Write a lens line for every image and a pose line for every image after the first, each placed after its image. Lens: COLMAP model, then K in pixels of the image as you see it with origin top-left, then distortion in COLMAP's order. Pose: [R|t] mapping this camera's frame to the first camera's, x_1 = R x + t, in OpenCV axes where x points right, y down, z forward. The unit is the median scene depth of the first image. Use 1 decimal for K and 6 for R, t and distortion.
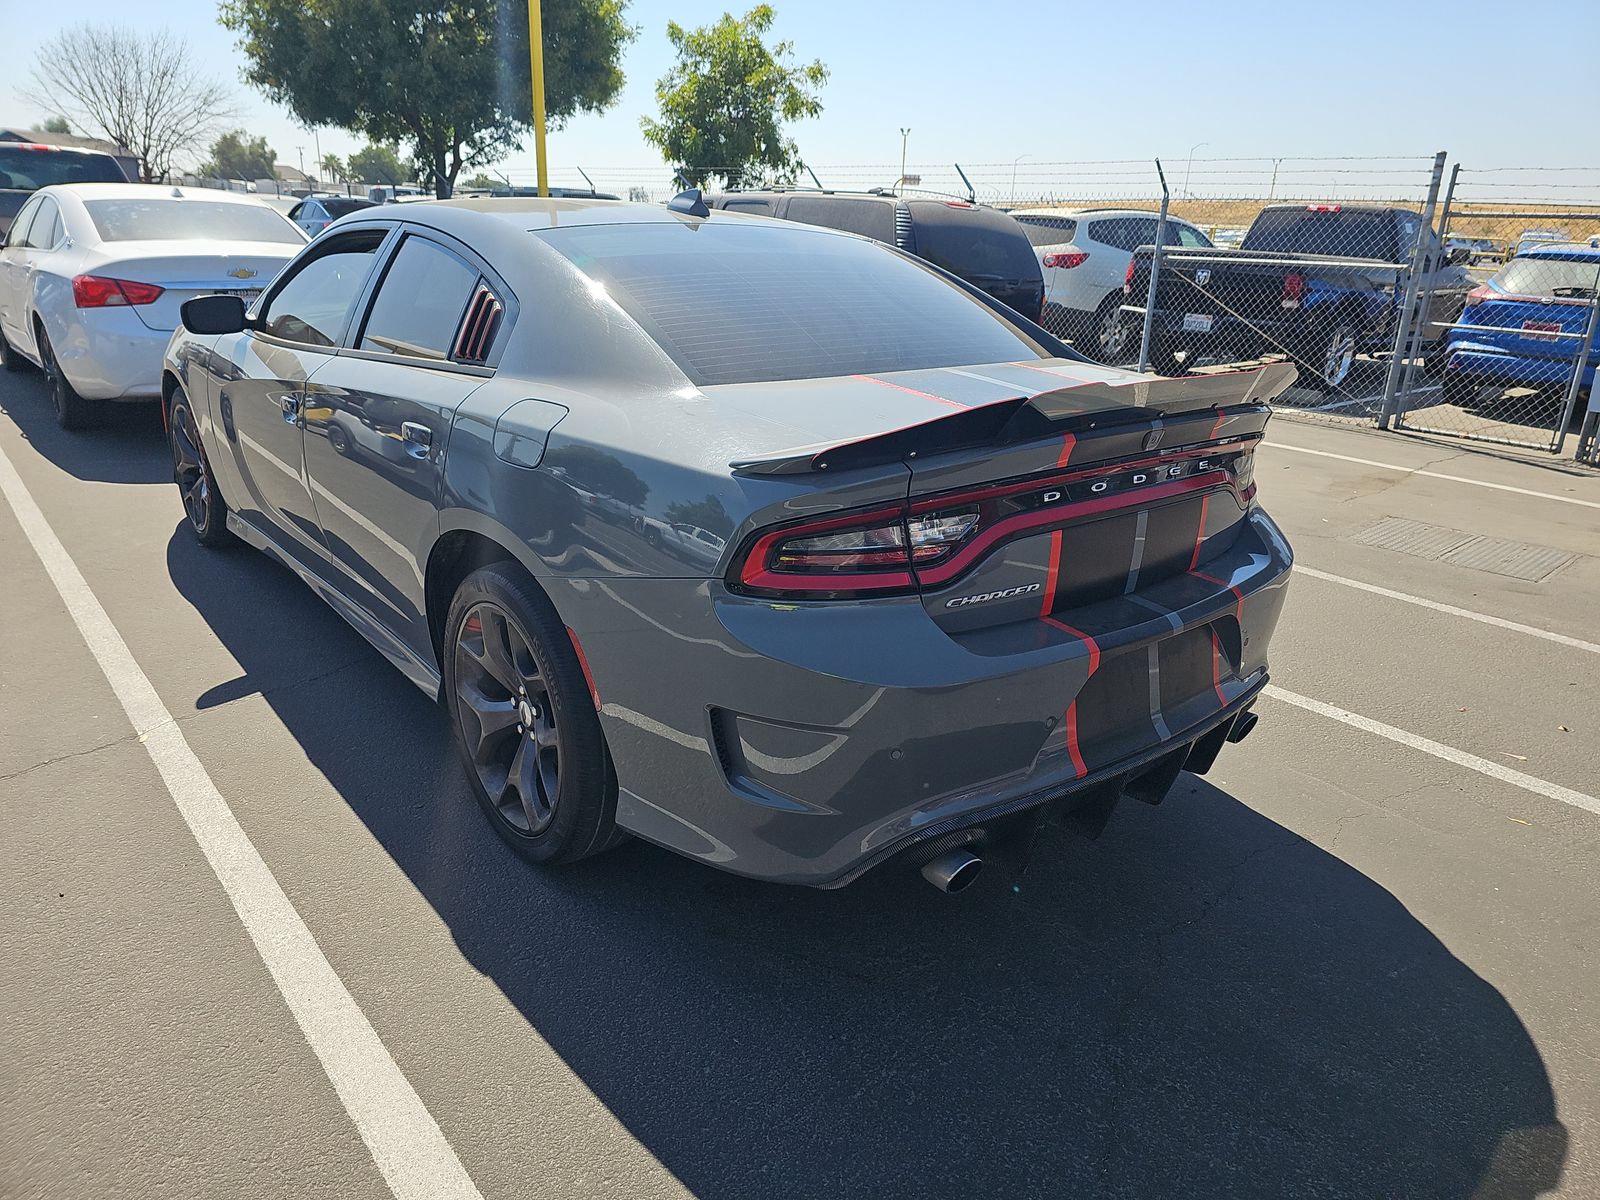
lens RADIAL K [[1079.1, 0, 802.4], [0, 1079.1, 590.2], [0, 0, 1]] dist [0.041088, -0.041291]
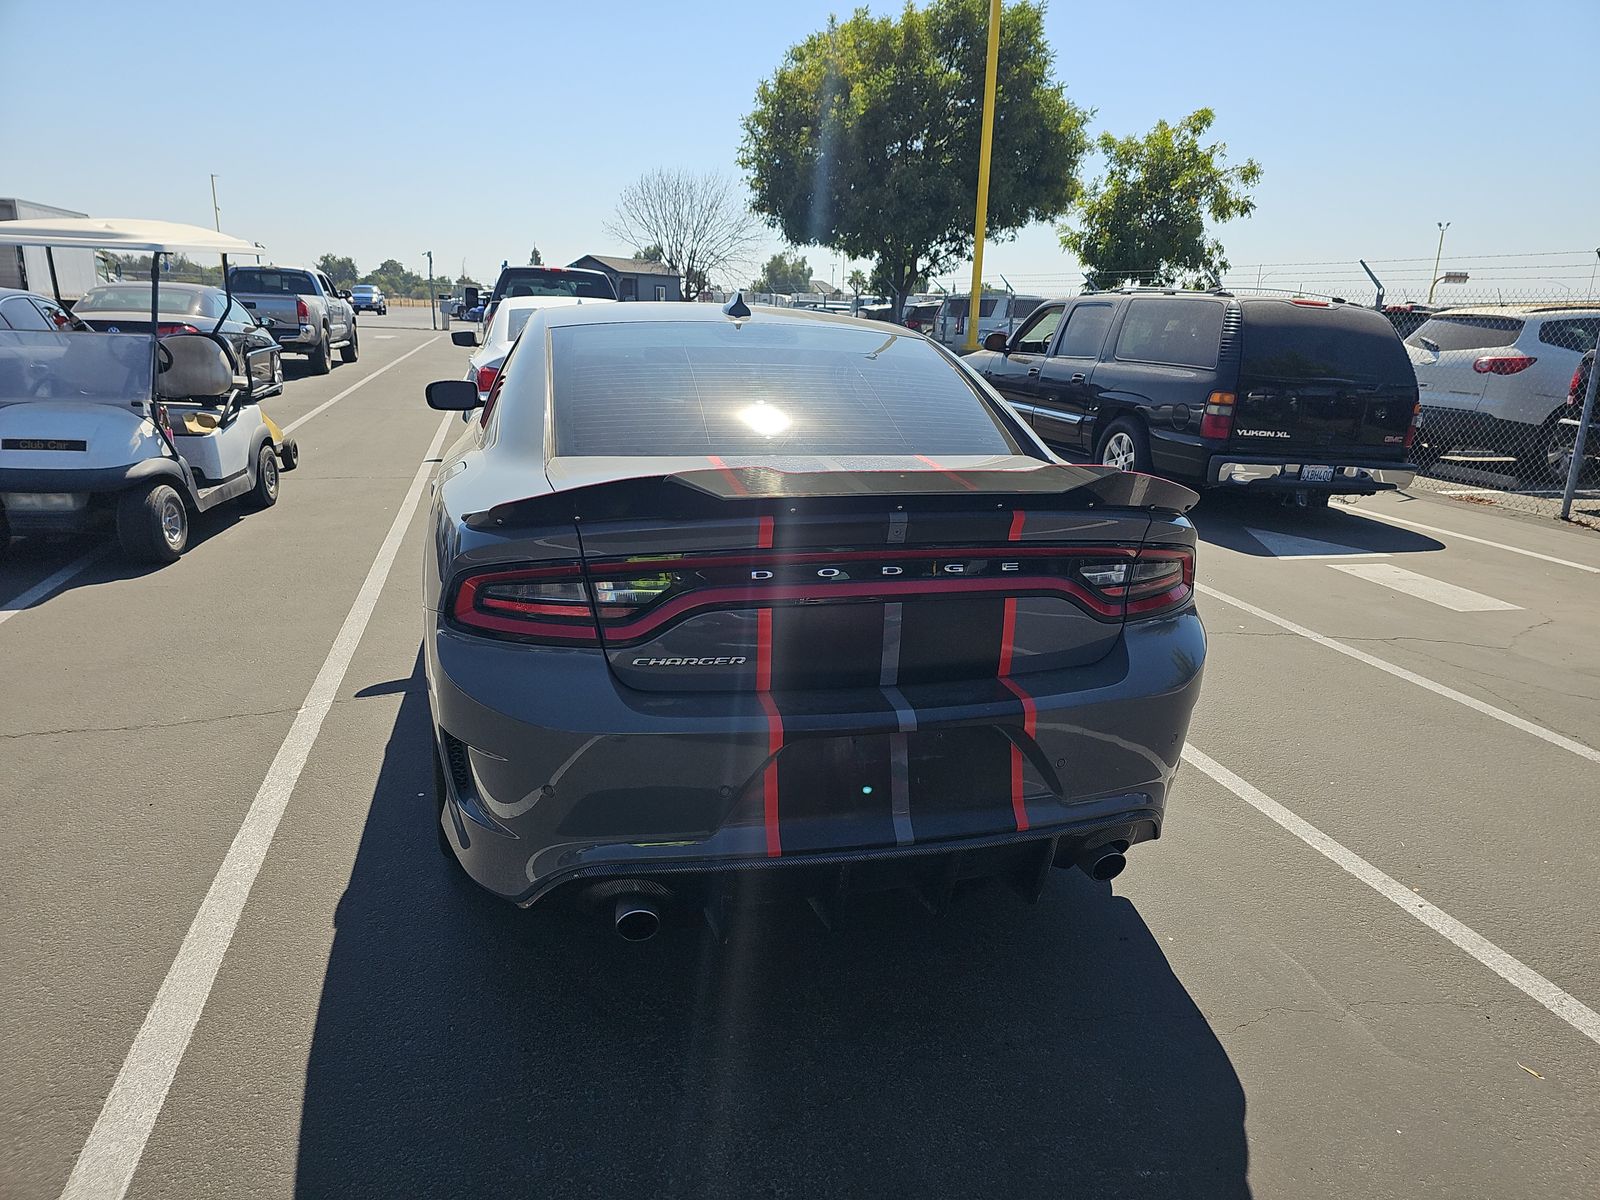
lens RADIAL K [[1079.1, 0, 817.0], [0, 1079.1, 603.7], [0, 0, 1]] dist [0.041088, -0.041291]
pose [[0.904881, 0.103261, -0.412949, 0.081385], [-0.134891, 0.989692, -0.048103, -0.001915], [0.403725, 0.099231, 0.909483, 0.009999]]
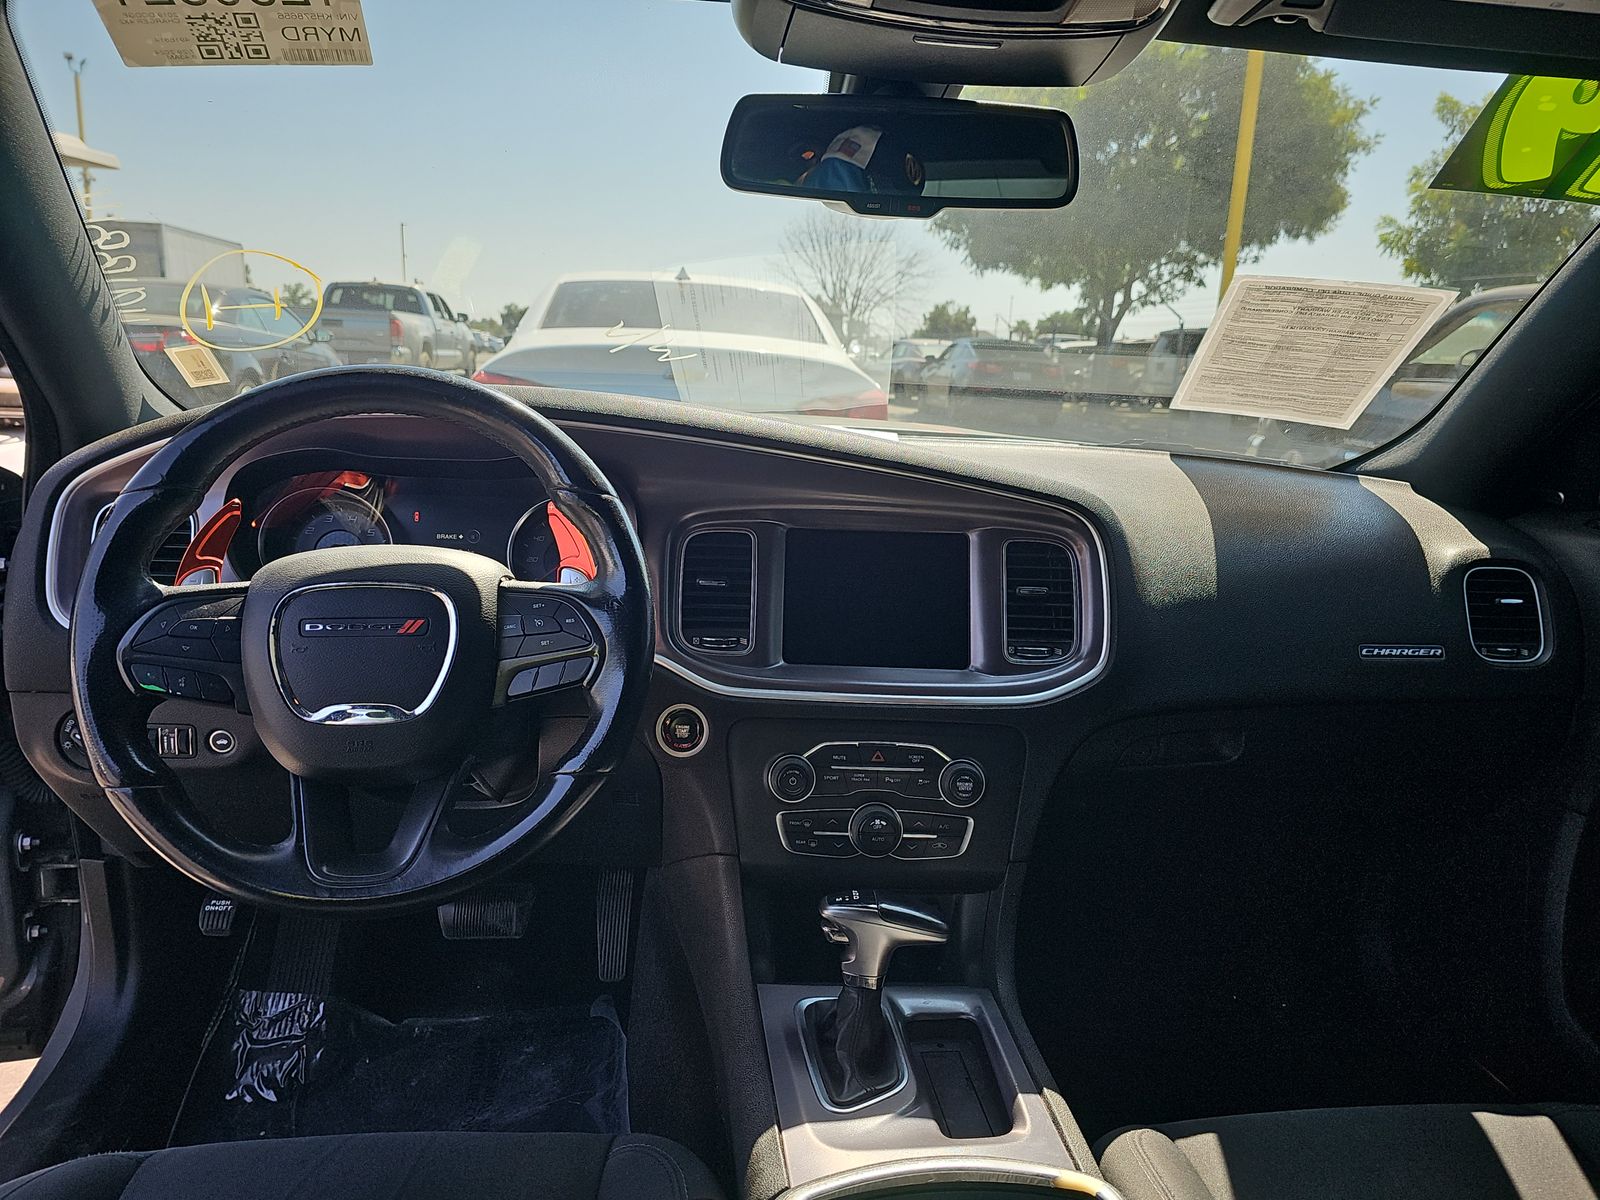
lens RADIAL K [[1039.6, 0, 811.0], [0, 1039.6, 606.2], [0, 0, 1]] dist [0.010922, -0.004102]
pose [[0.833280, 0.127970, -0.537837, -0.043360], [-0.190612, 0.979692, -0.062215, -0.048020], [0.518953, 0.154360, 0.840750, 0.194480]]
